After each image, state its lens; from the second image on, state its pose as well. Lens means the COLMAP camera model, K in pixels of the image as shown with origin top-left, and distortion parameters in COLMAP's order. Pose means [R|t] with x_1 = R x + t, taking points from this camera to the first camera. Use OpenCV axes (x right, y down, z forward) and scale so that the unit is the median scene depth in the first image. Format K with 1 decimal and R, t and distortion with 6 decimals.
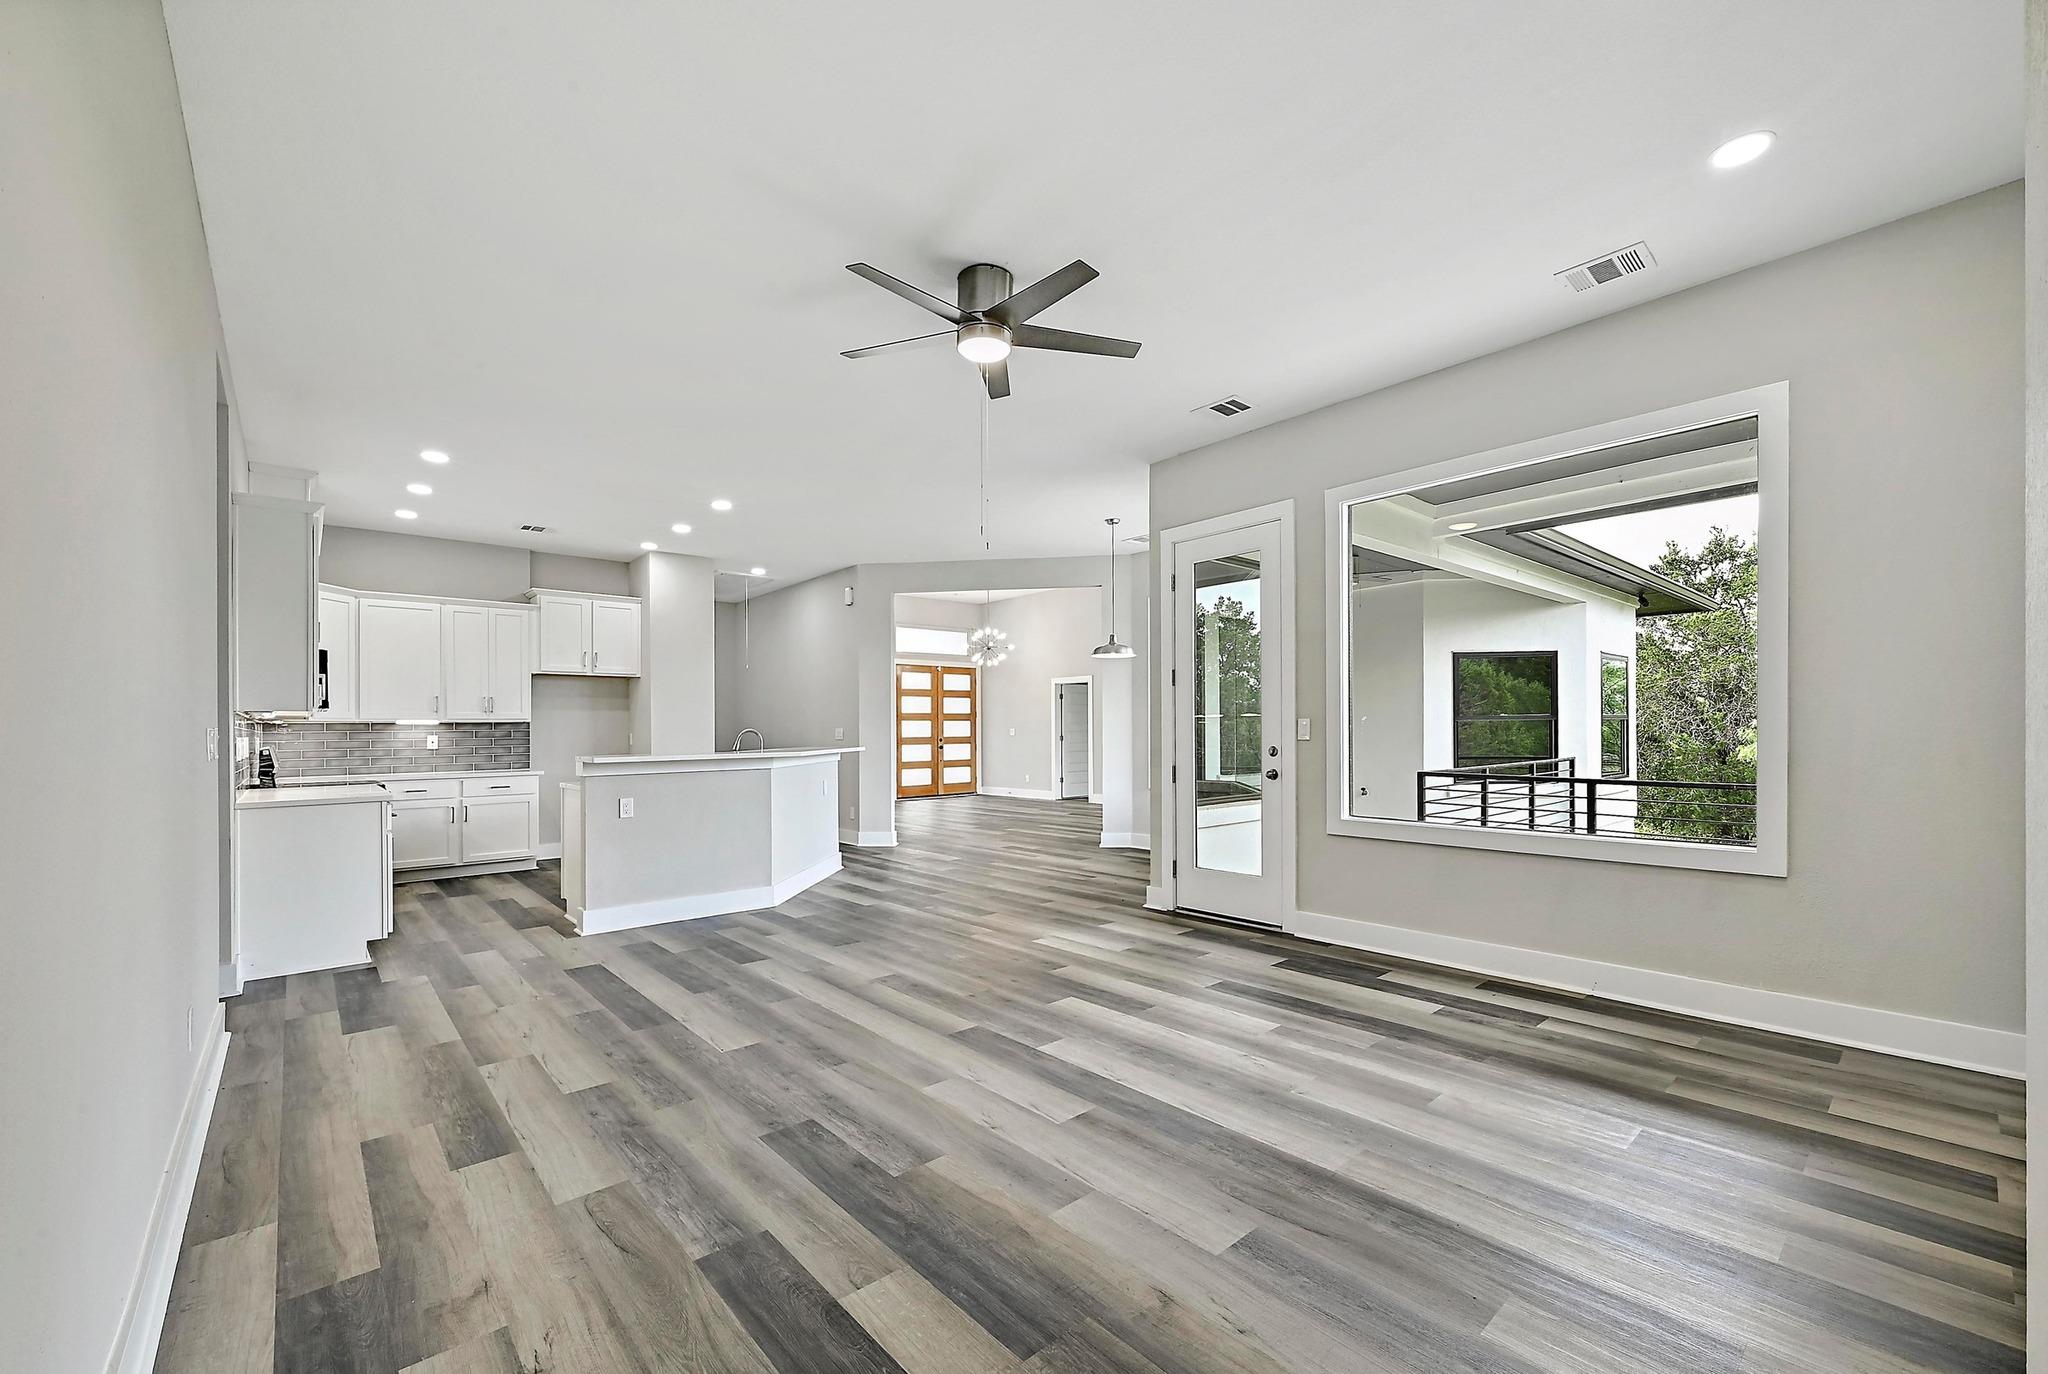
lens RADIAL K [[831.4, 0, 1032.1], [0, 831.4, 723.5], [0, 0, 1]] dist [-0.000551, -0.000217]
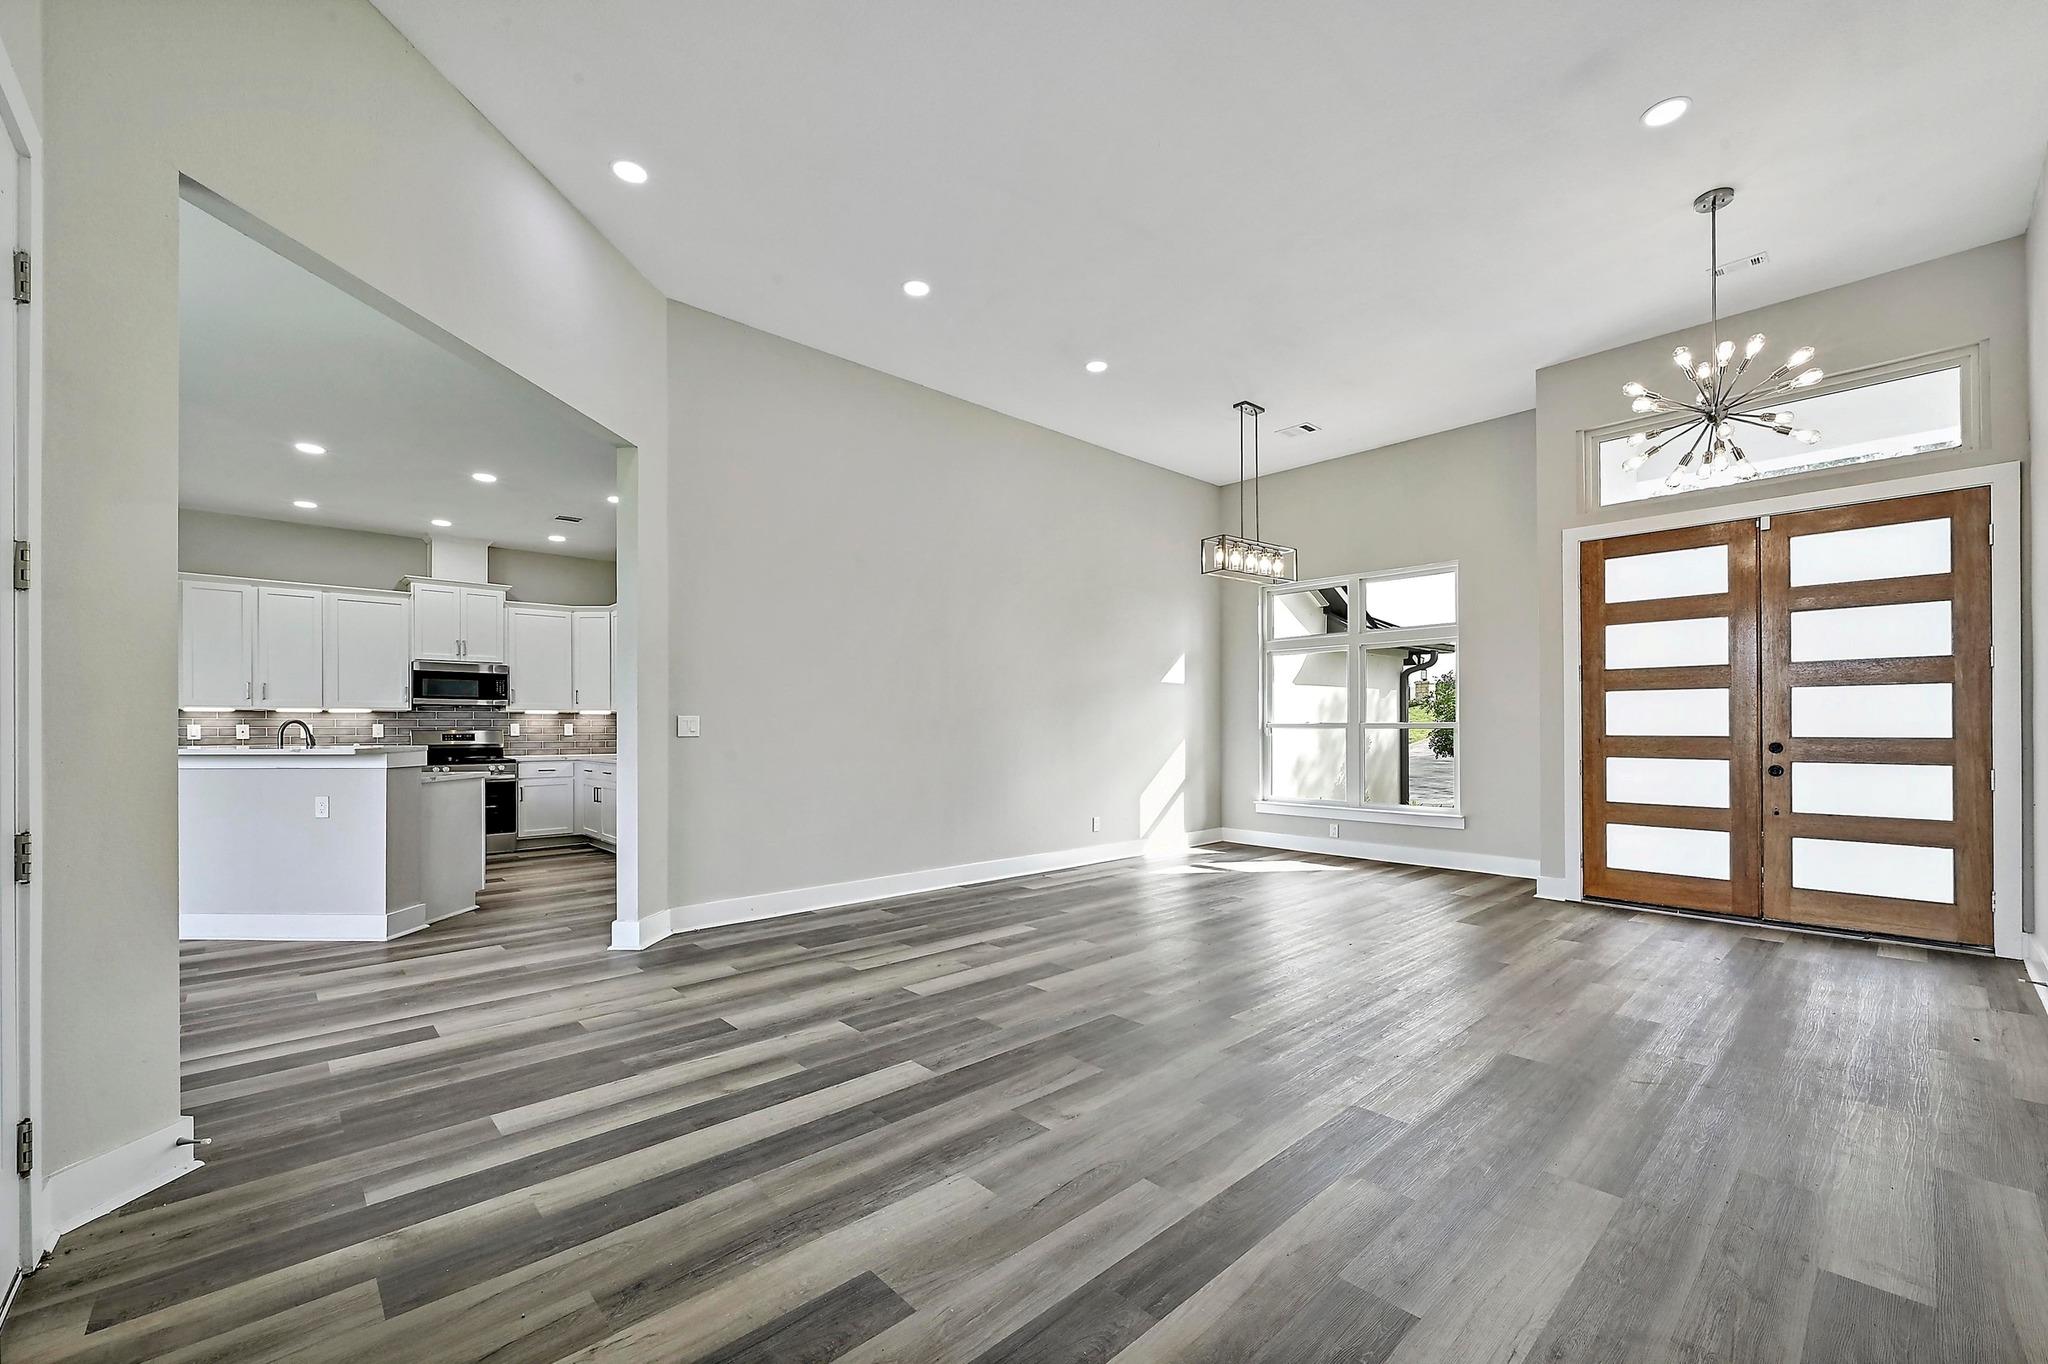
lens RADIAL K [[826.5, 0, 1025.6], [0, 826.5, 721.8], [0, 0, 1]] dist [0.009376, 0.000106]
pose [[0.024434, 0.008284, -0.999667, 0.918781], [0.011159, 0.999901, 0.008559, 0.018564], [0.999639, -0.011364, 0.024339, 3.226332]]
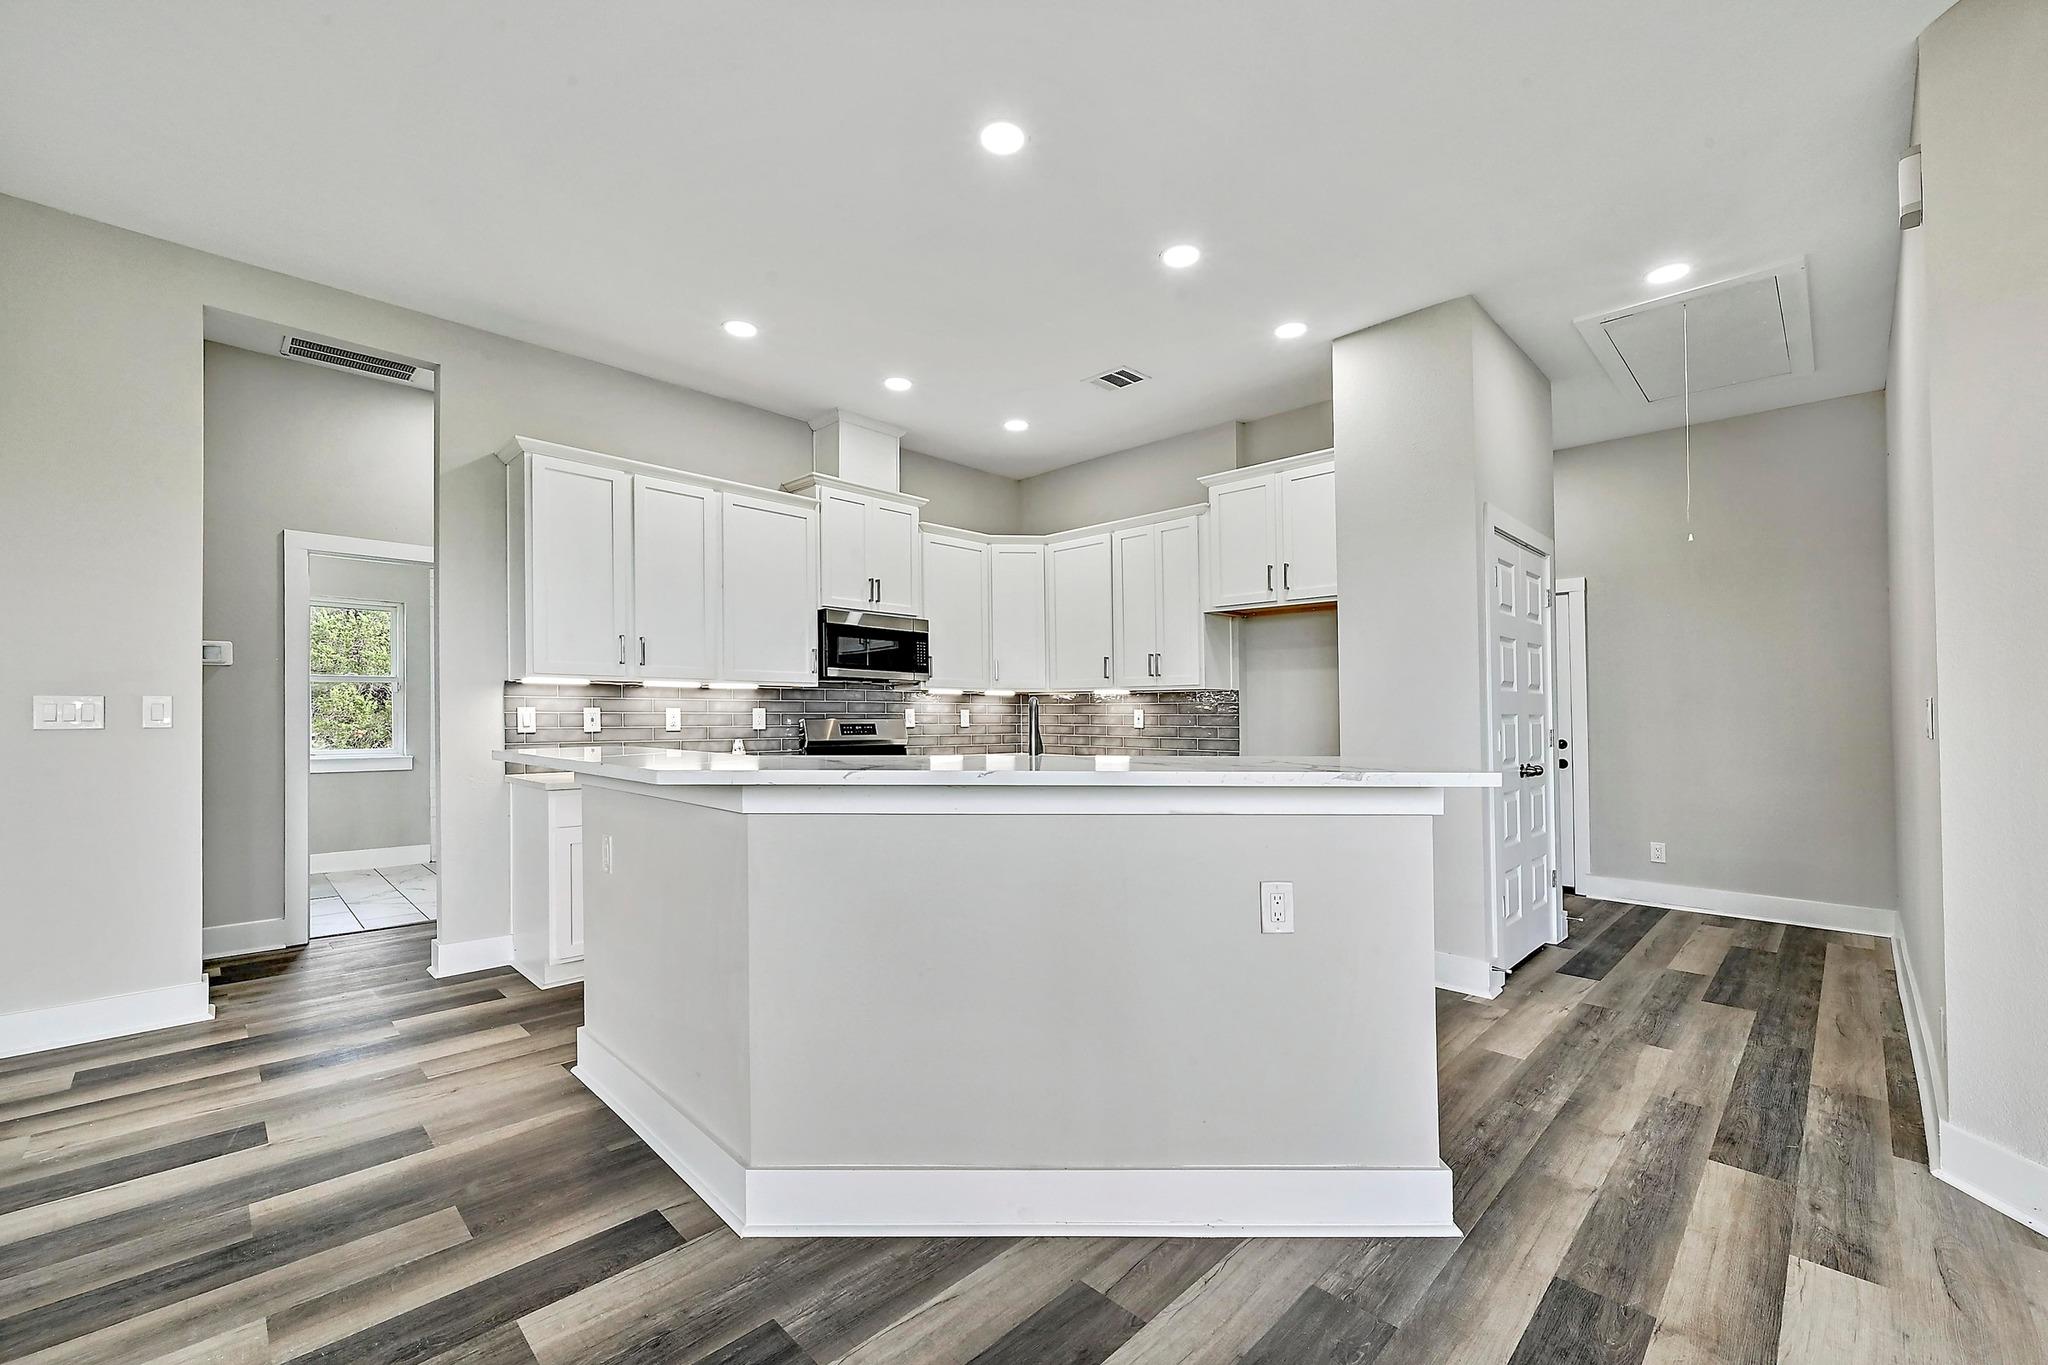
lens RADIAL K [[829.7, 0, 1033.8], [0, 829.7, 711.5], [0, 0, 1]] dist [0.000045, 0.000235]
pose [[0.077085, 0.011020, -0.996964, 0.053057], [0.003575, 0.999929, 0.011329, 0.016150], [0.997018, -0.004438, 0.077040, 1.856217]]
